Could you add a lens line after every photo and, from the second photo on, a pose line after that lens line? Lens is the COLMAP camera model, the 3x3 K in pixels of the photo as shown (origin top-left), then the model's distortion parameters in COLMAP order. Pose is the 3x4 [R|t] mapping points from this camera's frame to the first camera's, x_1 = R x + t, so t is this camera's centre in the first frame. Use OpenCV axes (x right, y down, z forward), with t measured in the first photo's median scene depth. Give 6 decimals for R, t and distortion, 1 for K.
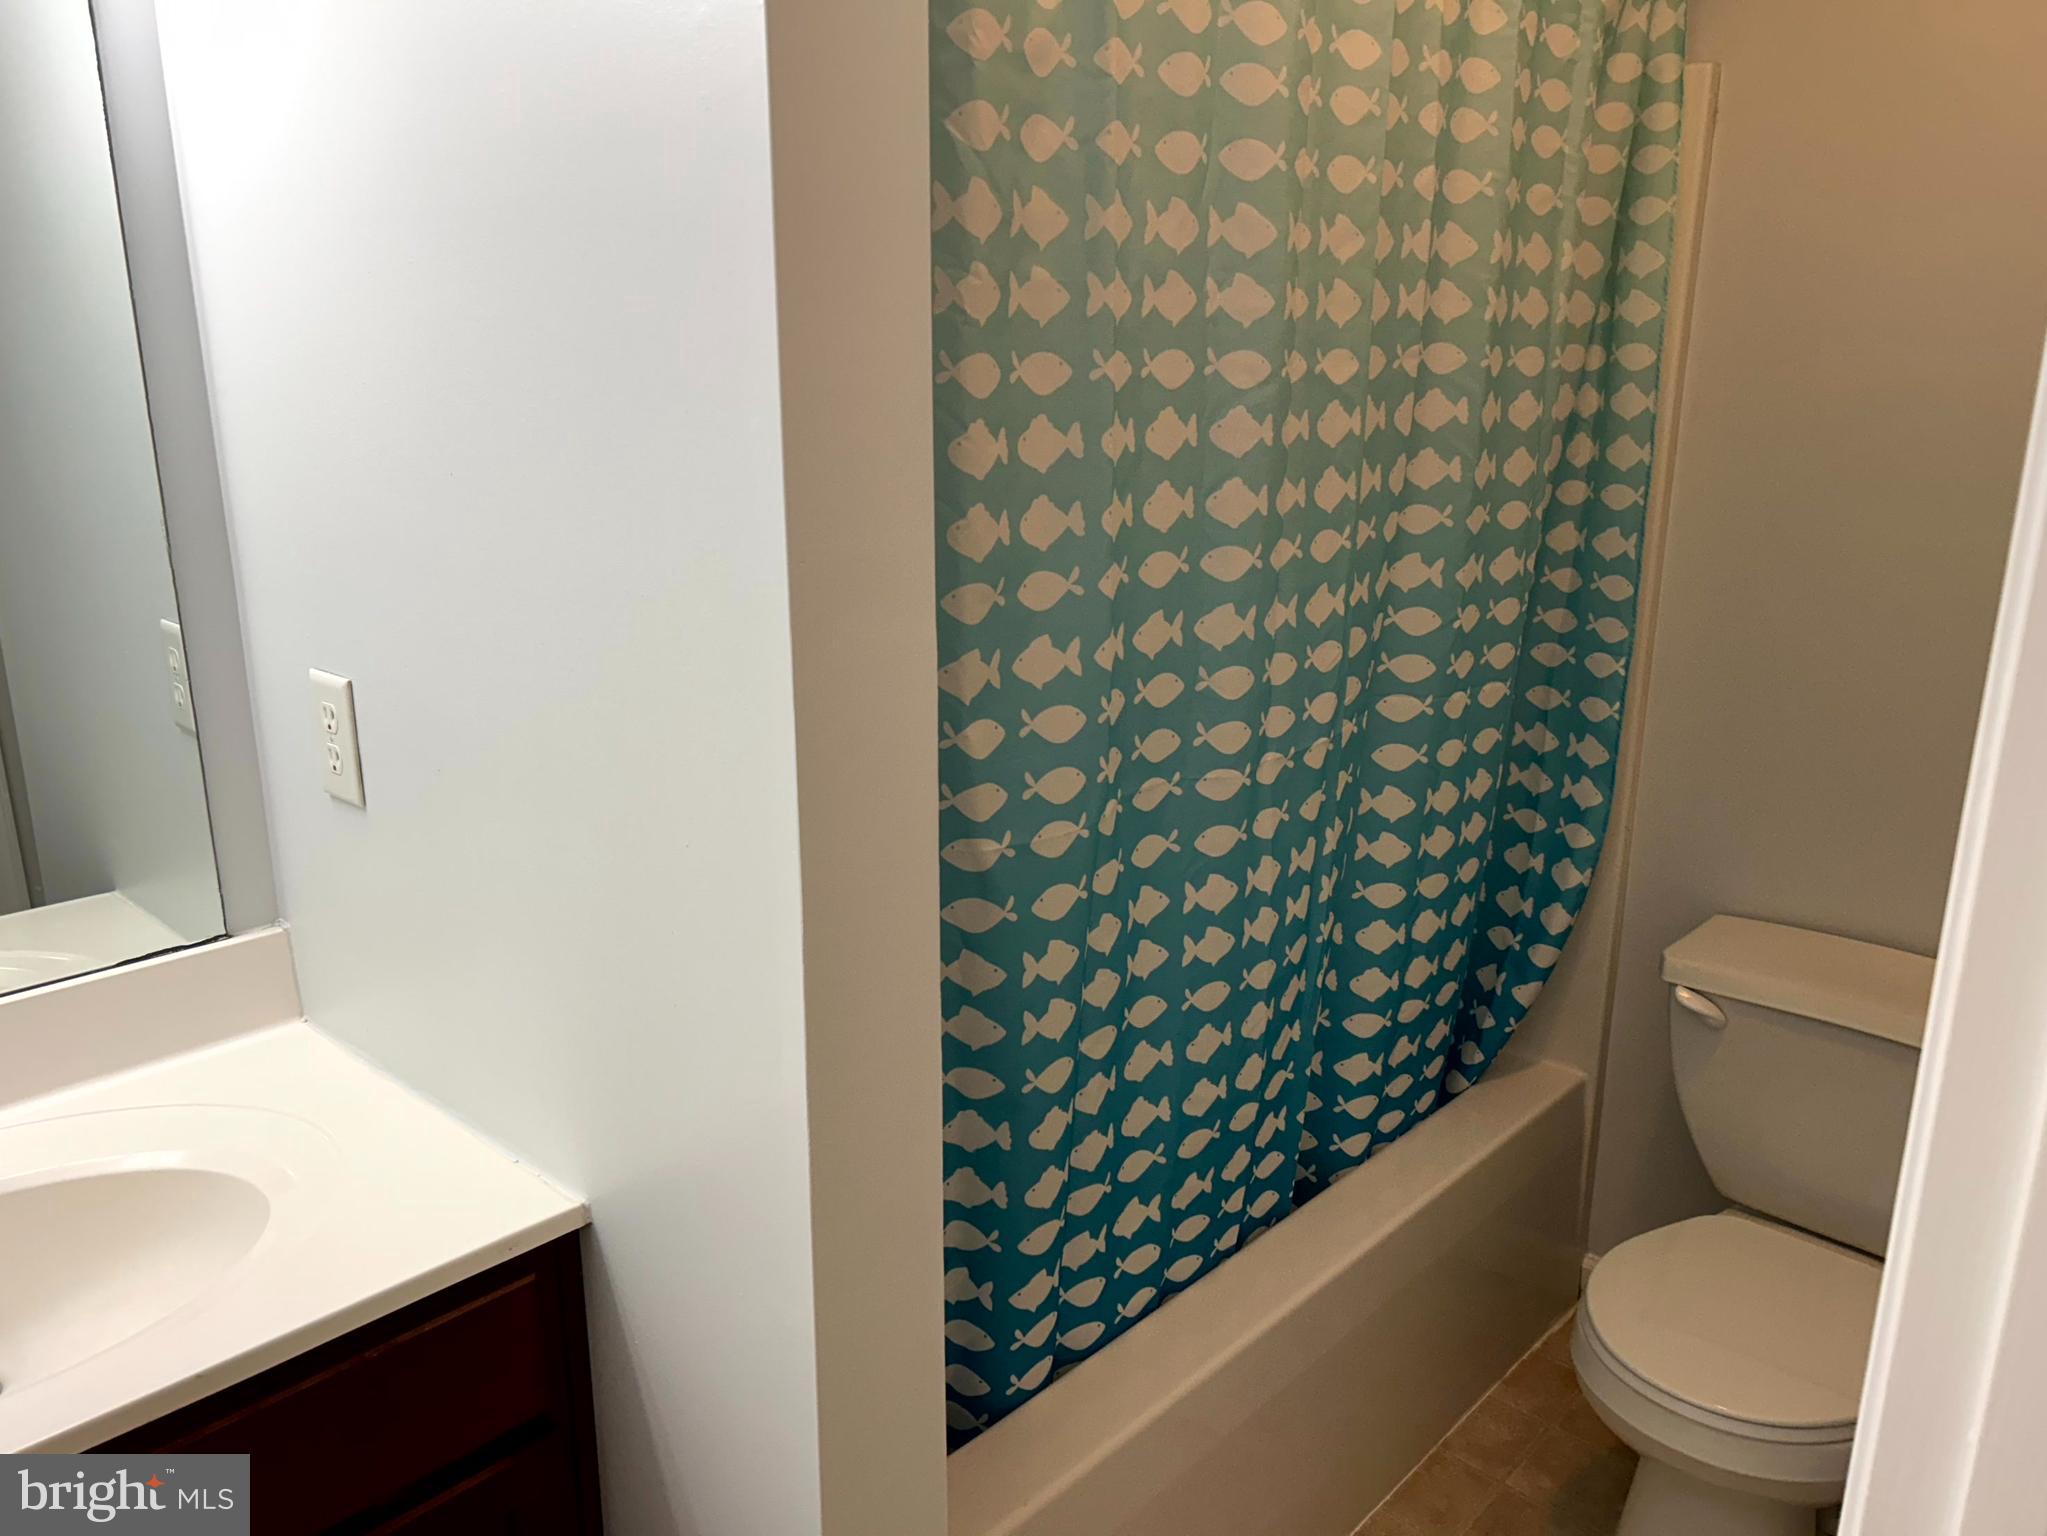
lens RADIAL K [[1512.1, 0, 1023.5], [0, 1512.1, 768.0], [0, 0, 1]] dist [-0.030557, -0.002778]
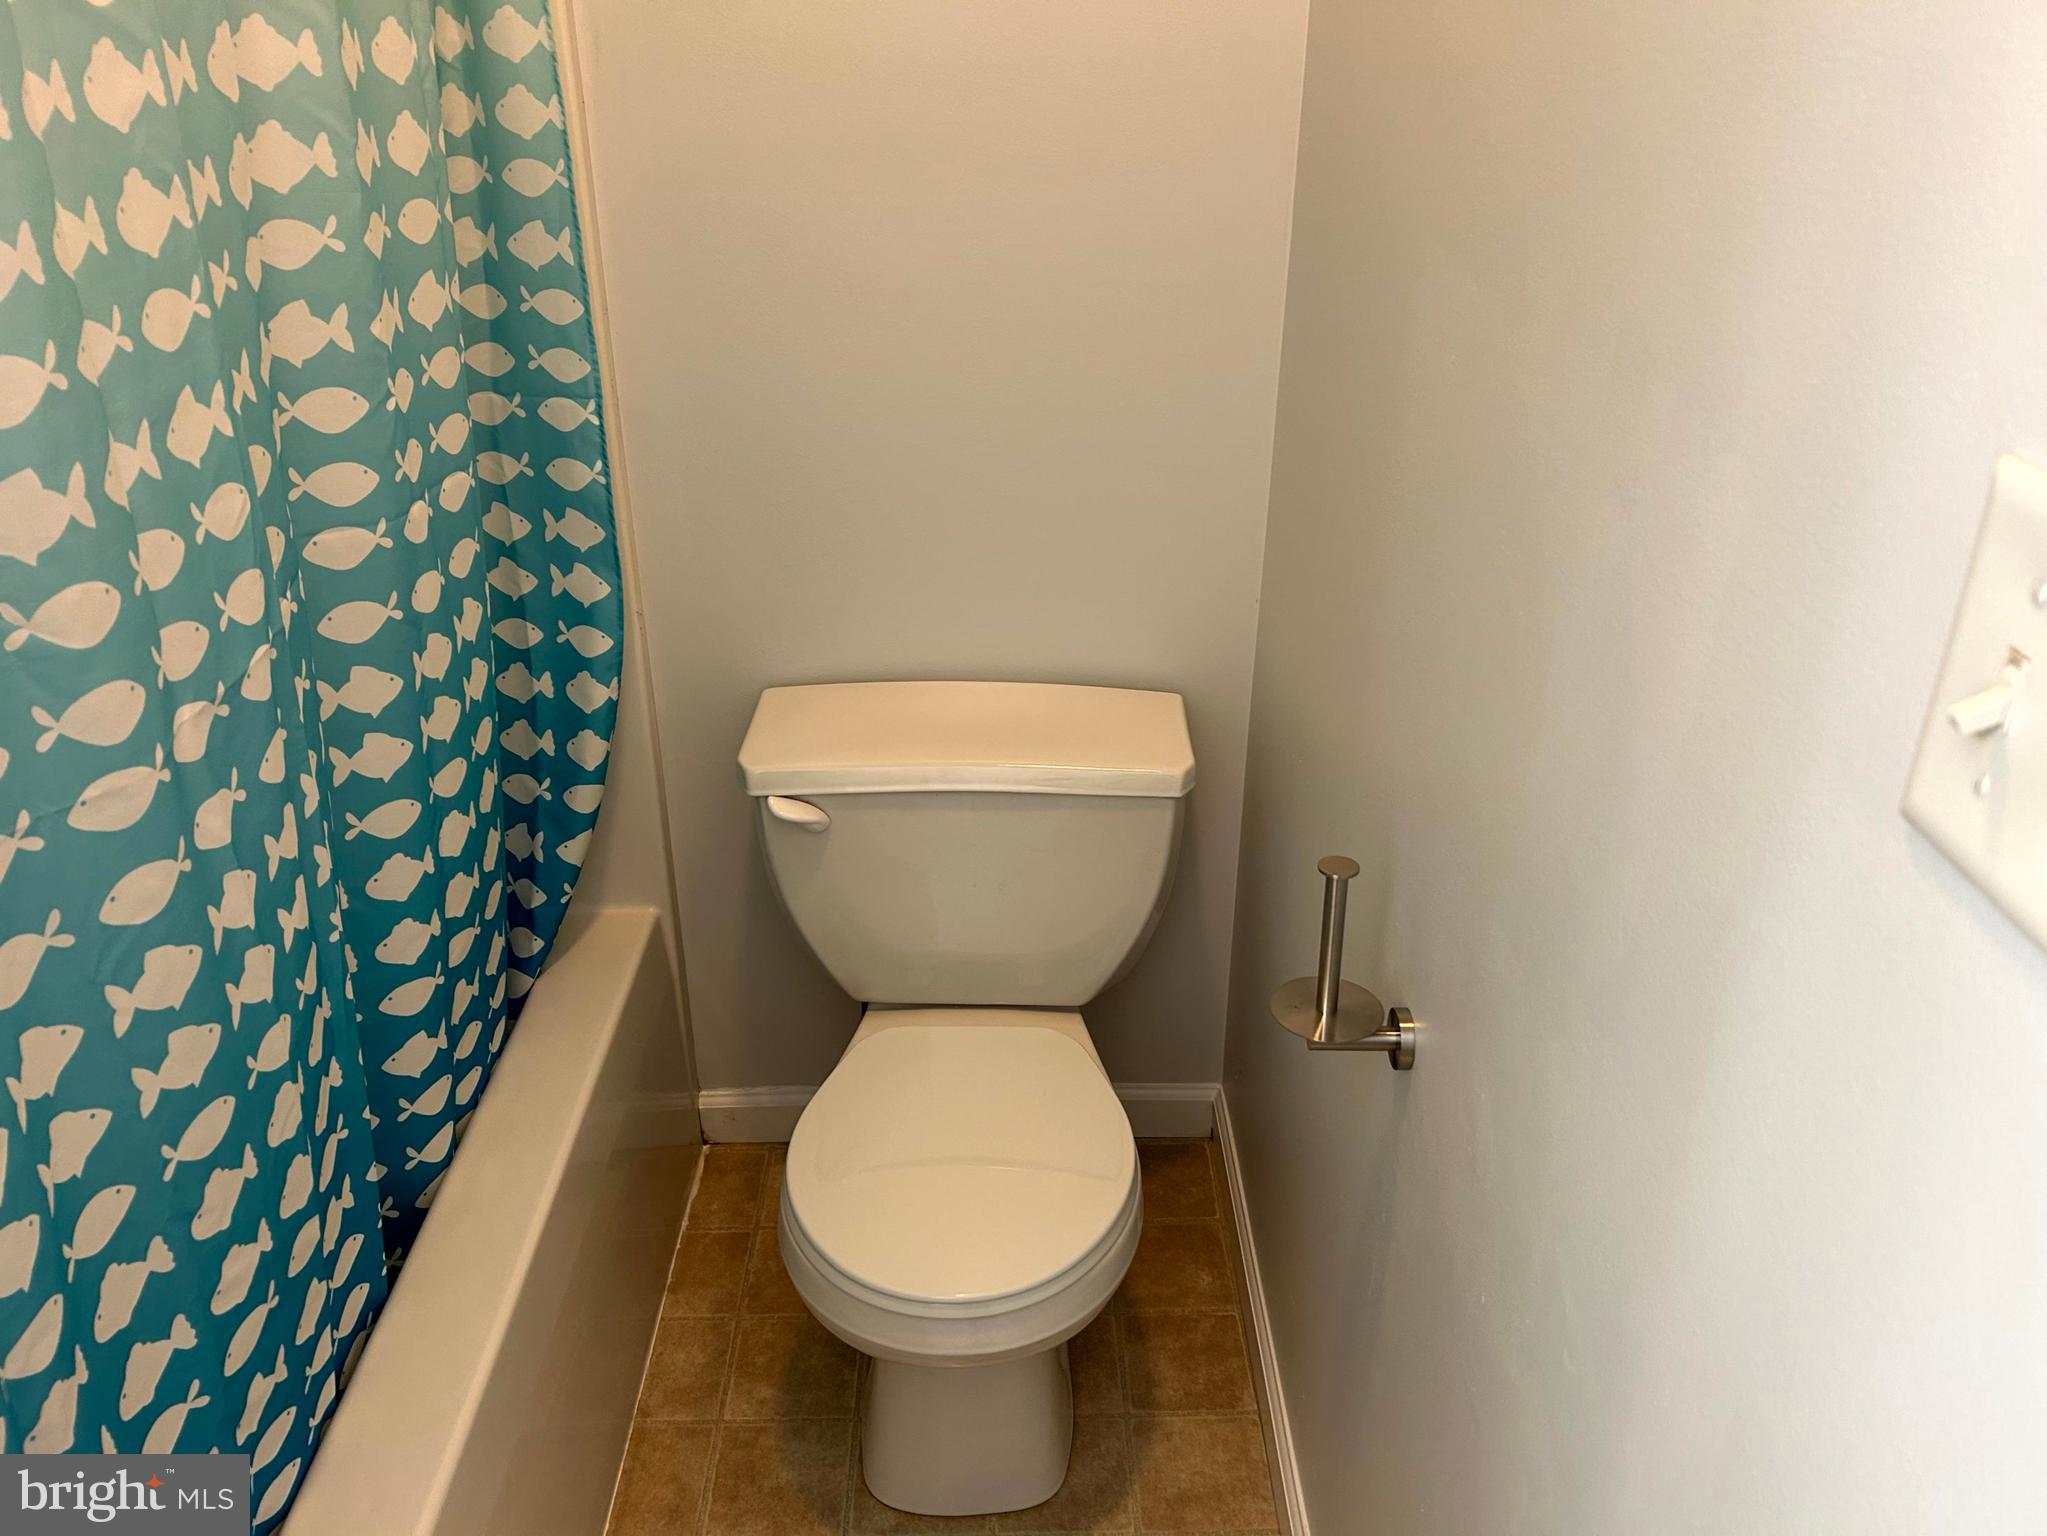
lens RADIAL K [[1555.2, 0, 1023.5], [0, 1555.2, 768.0], [0, 0, 1]] dist [0.010864, 0.004544]
pose [[0.724892, -0.306588, 0.616876, 0.018209], [0.181514, 0.948862, 0.258288, -0.065145], [-0.664519, -0.075259, 0.743472, 0.278334]]
